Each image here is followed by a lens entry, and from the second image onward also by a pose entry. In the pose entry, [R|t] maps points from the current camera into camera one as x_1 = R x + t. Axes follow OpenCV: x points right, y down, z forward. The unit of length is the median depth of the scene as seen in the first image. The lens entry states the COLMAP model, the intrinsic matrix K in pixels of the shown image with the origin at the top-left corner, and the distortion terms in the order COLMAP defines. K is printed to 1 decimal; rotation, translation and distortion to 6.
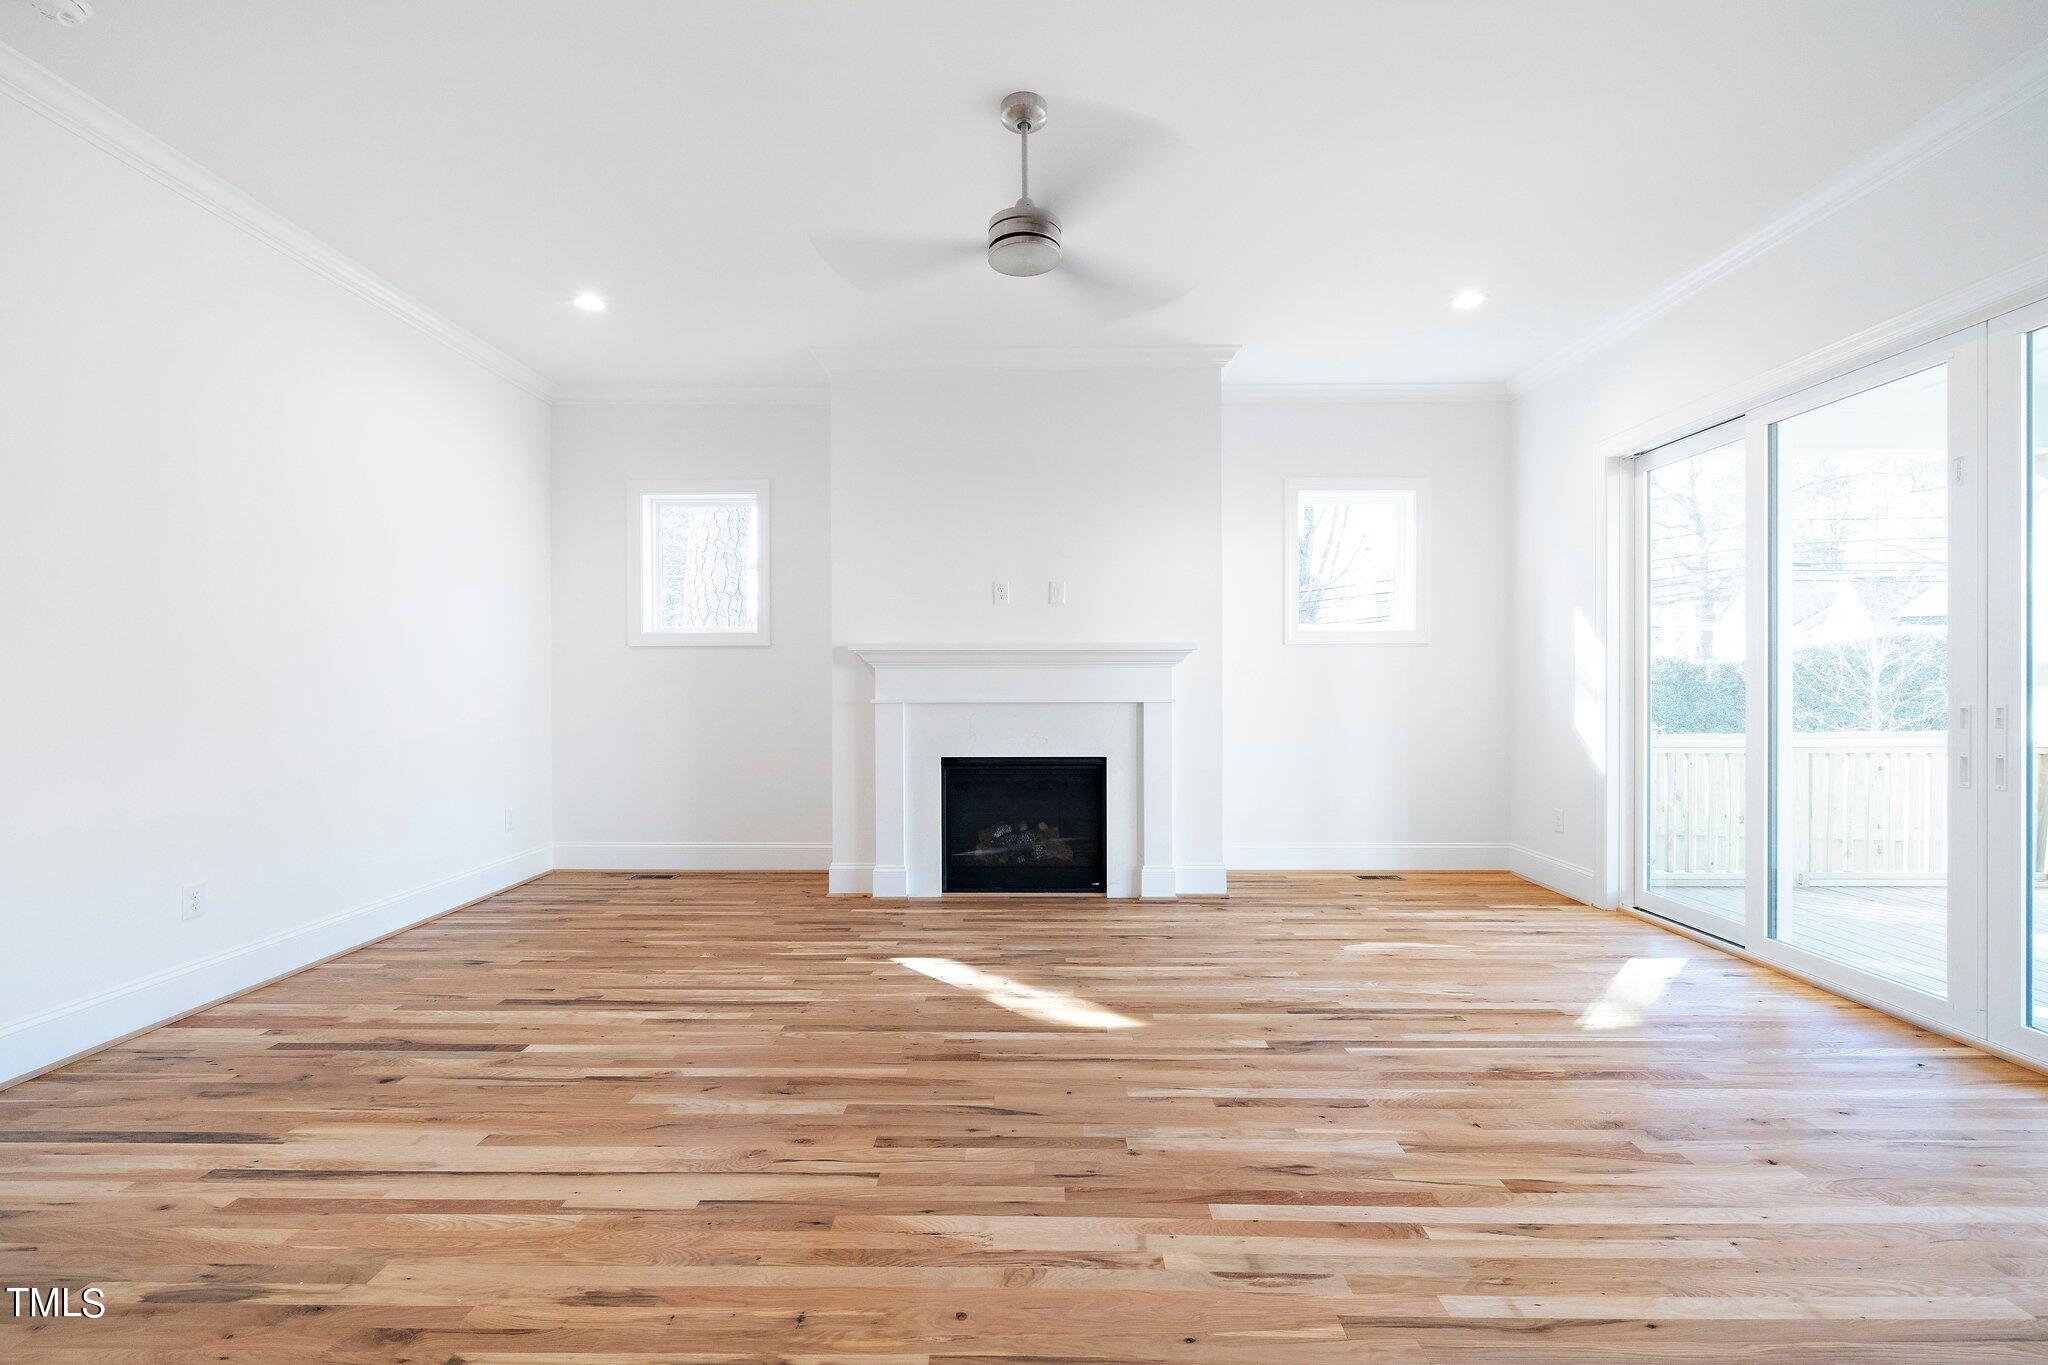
lens RADIAL K [[880.6, 0, 1024.0], [0, 880.6, 682.5], [0, 0, 1]] dist [-0.000919, -0.000005]
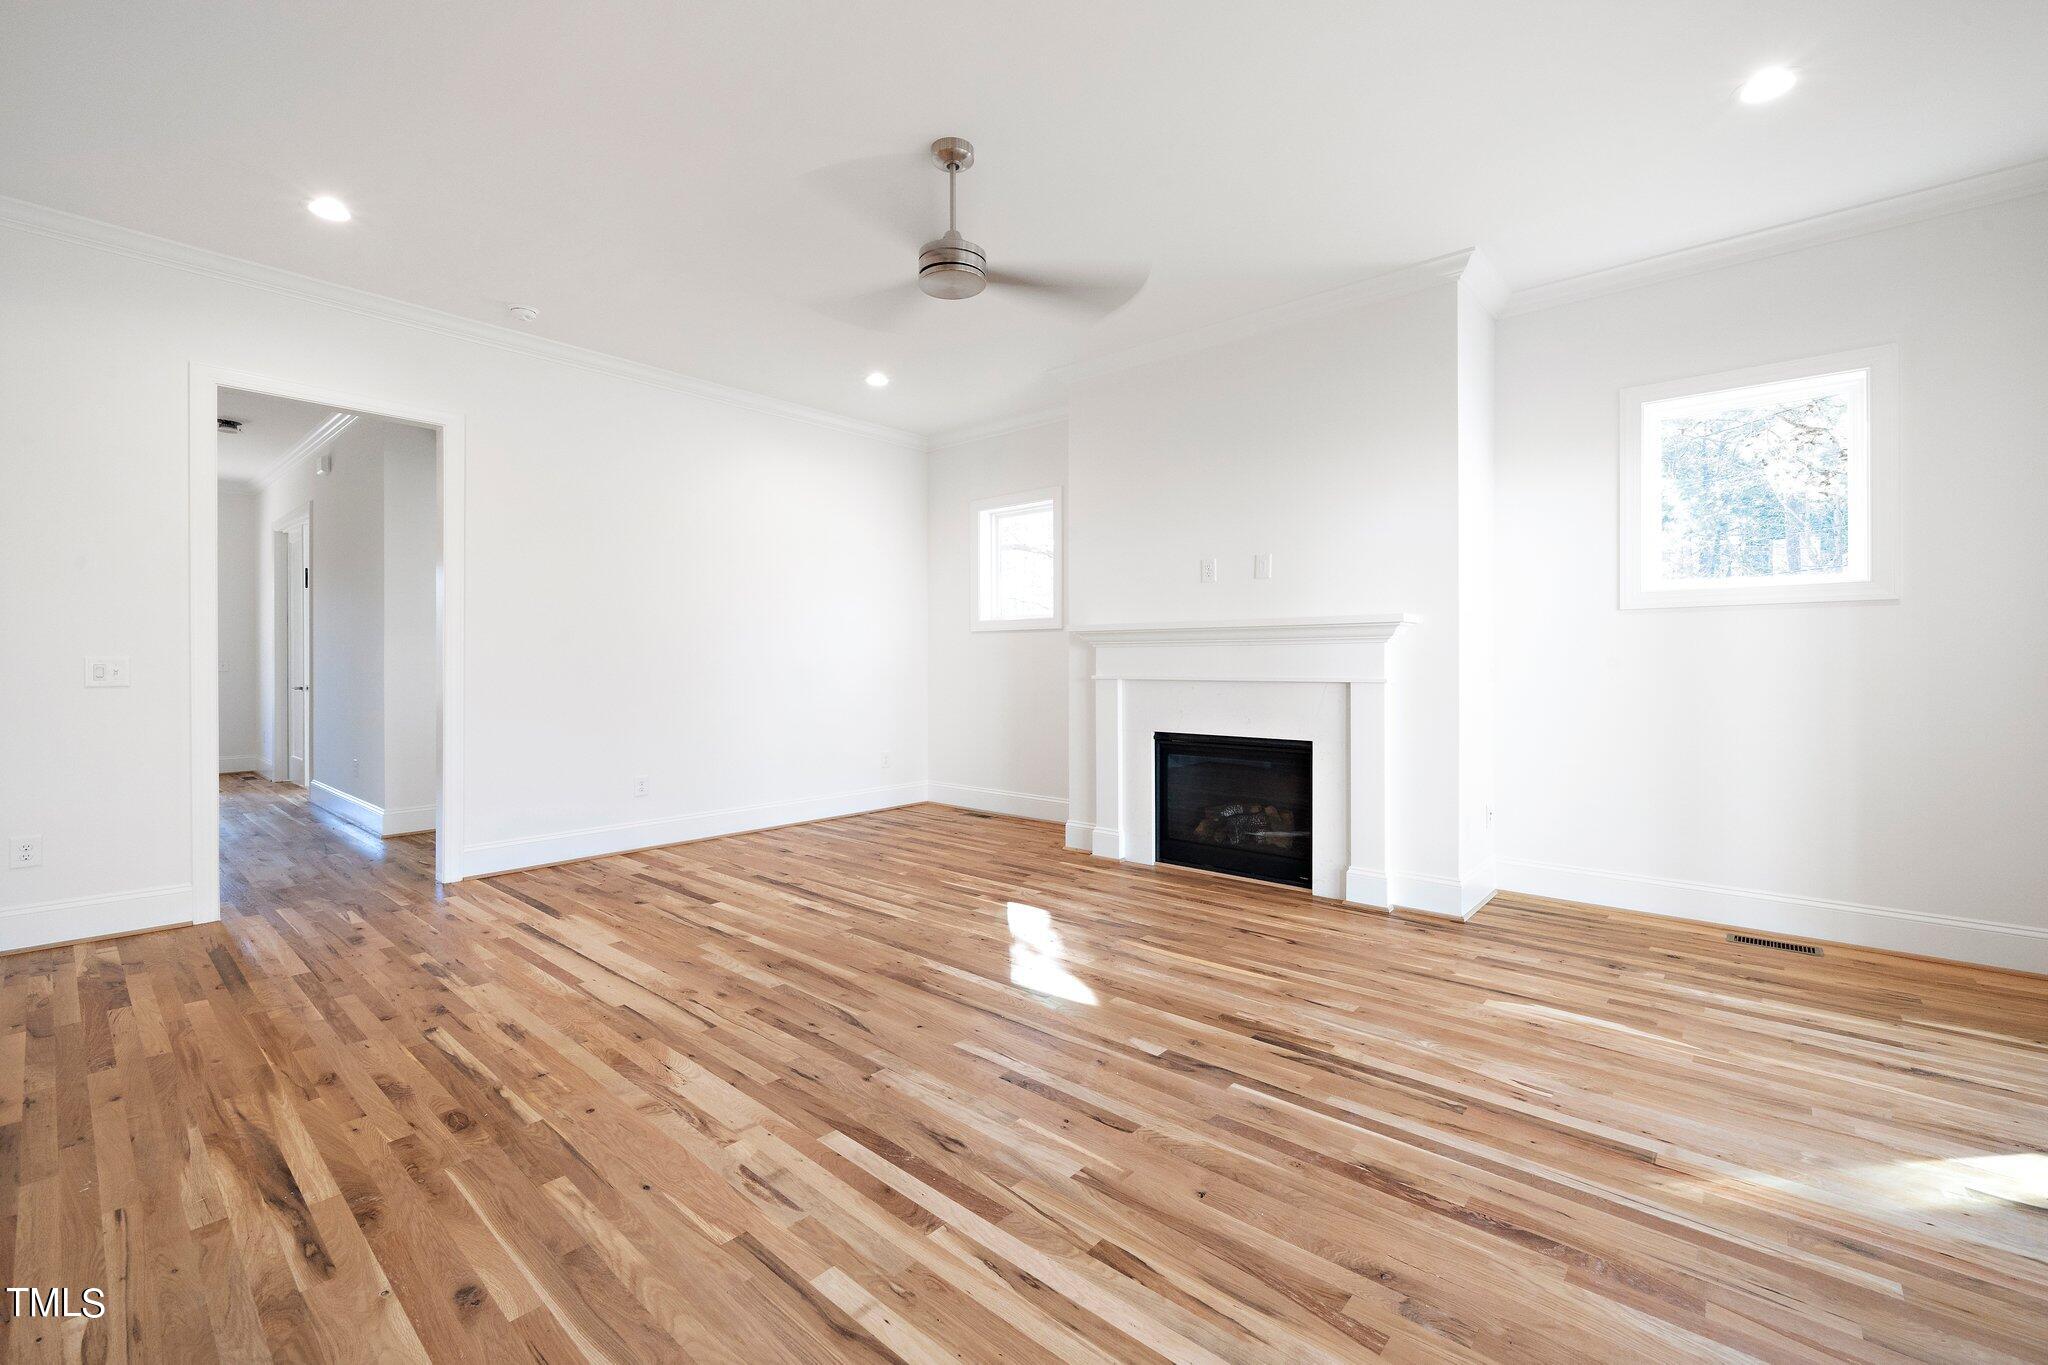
lens RADIAL K [[838.0, 0, 1015.6], [0, 838.0, 650.6], [0, 0, 1]] dist [0.000470, 0.000406]
pose [[0.760849, -0.008262, -0.648876, 0.634231], [0.000840, 0.999931, -0.011747, 0.000450], [0.648928, 0.008393, 0.760803, 0.199685]]
